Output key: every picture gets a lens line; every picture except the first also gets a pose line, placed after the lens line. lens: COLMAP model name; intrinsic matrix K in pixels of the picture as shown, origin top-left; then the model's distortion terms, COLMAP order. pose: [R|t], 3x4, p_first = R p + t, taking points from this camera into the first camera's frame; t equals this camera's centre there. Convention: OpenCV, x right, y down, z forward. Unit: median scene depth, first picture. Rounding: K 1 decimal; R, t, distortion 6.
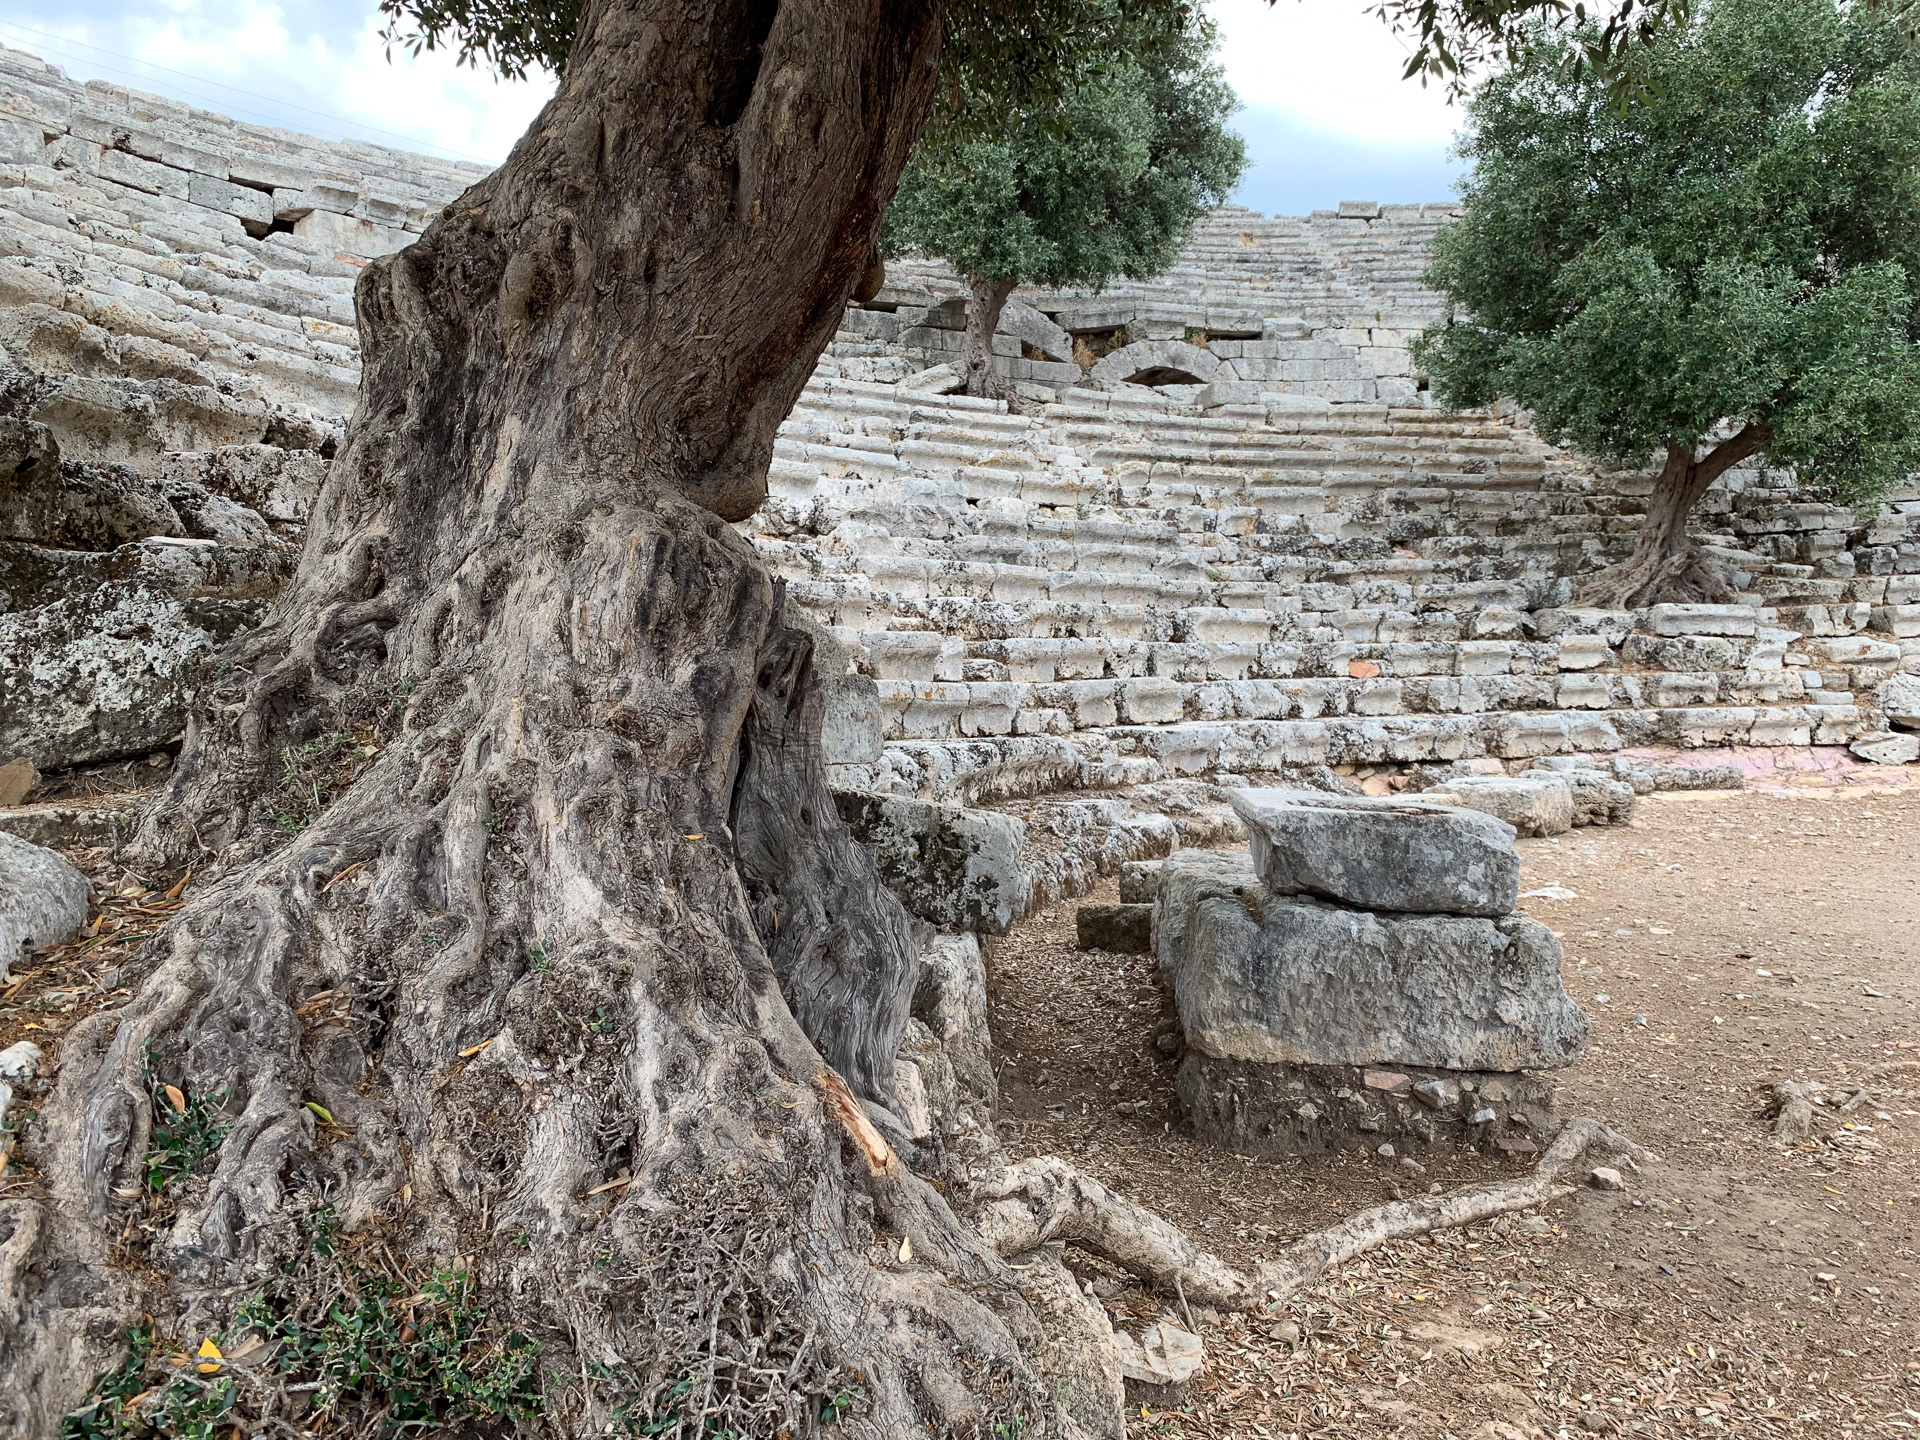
lens RADIAL K [[1436.2, 0, 961.3], [0, 1436.2, 733.7], [0, 0, 1]] dist [0.031124, -0.003107]
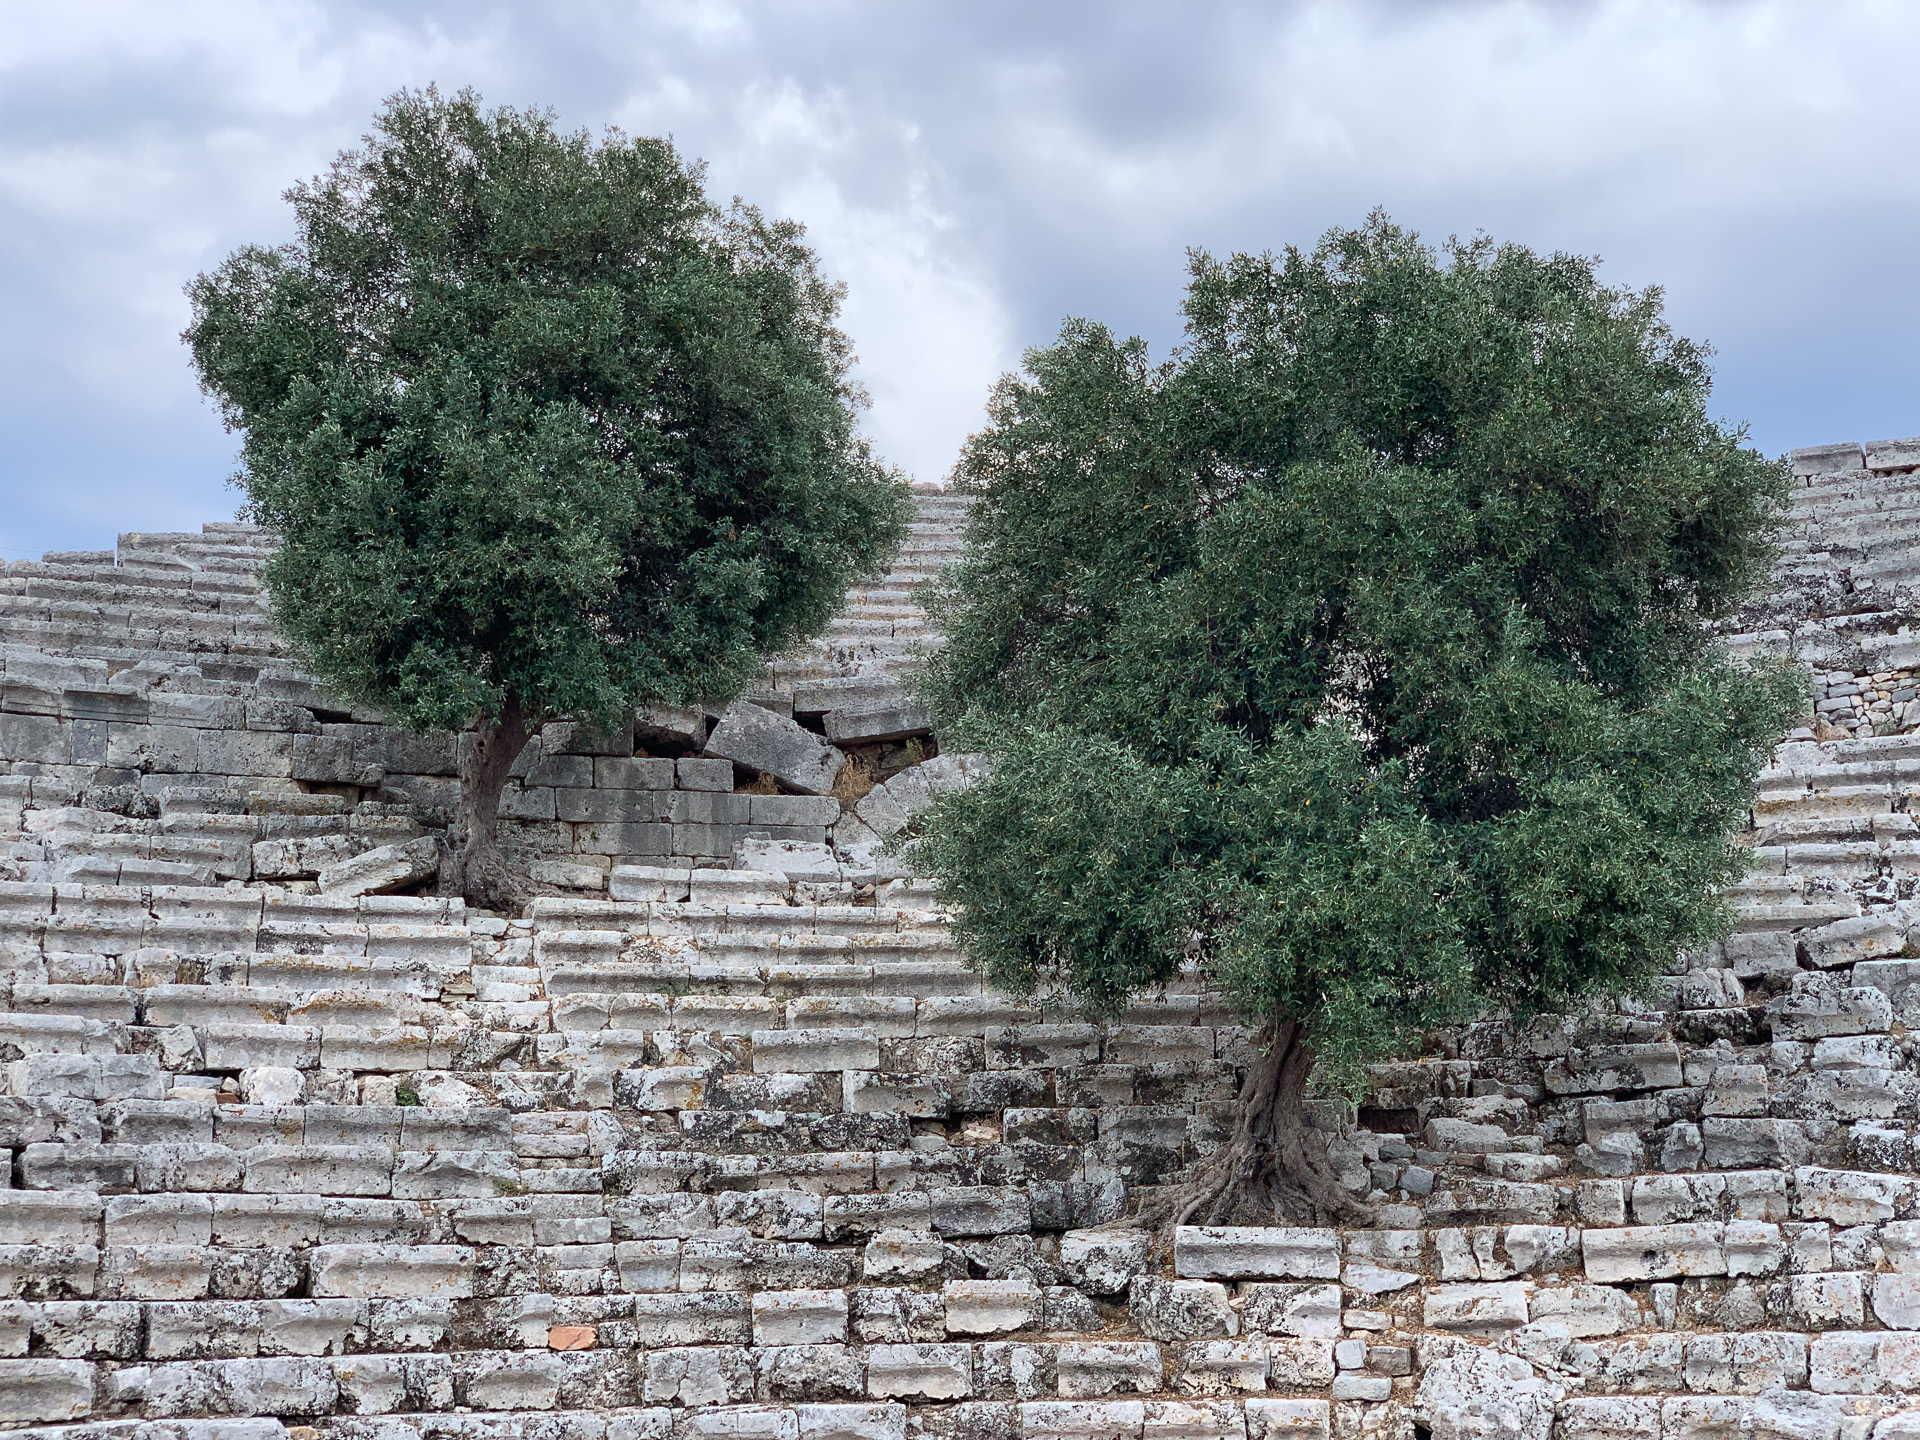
lens RADIAL K [[2845.8, 0, 960.3], [0, 2845.8, 713.8], [0, 0, 1]] dist [0.055678, 0.000000]
pose [[0.971849, -0.042665, -0.231708, 0.681189], [-0.011143, 0.974043, -0.226090, -0.024922], [0.235340, 0.222307, 0.946147, -0.248477]]
